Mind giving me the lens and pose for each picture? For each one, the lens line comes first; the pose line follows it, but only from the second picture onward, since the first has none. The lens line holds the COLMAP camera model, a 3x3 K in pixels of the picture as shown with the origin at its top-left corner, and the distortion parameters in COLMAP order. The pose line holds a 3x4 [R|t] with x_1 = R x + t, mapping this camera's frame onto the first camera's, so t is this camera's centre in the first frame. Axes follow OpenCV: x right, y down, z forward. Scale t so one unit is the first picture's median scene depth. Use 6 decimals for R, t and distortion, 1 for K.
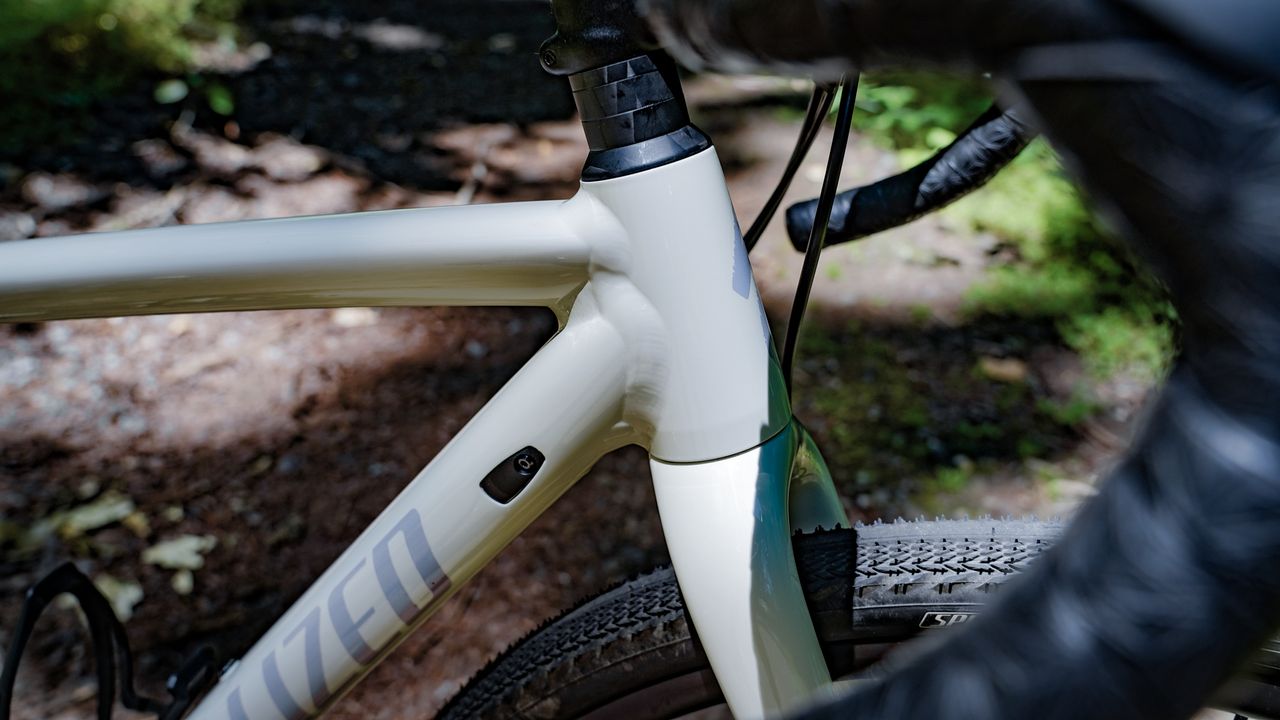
lens RADIAL K [[1012.5, 0, 639.9], [0, 1012.5, 360.4], [0, 0, 1]] dist [-0.003627, -0.000499]
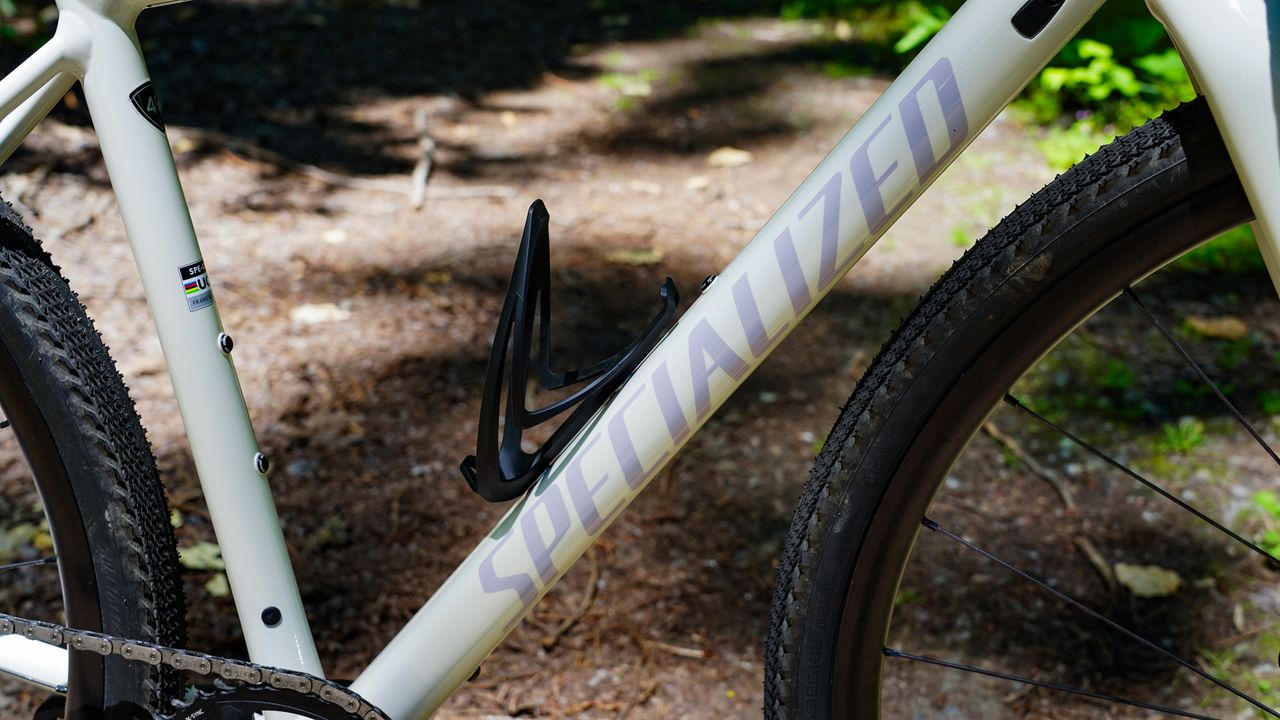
lens RADIAL K [[1623.6, 0, 640.8], [0, 1623.6, 361.1], [0, 0, 1]] dist [0.032456, 0.000000]
pose [[0.996621, -0.045374, 0.068465, -0.155723], [0.052747, 0.992527, -0.110040, 0.148384], [-0.062961, 0.113280, 0.991566, -0.171524]]
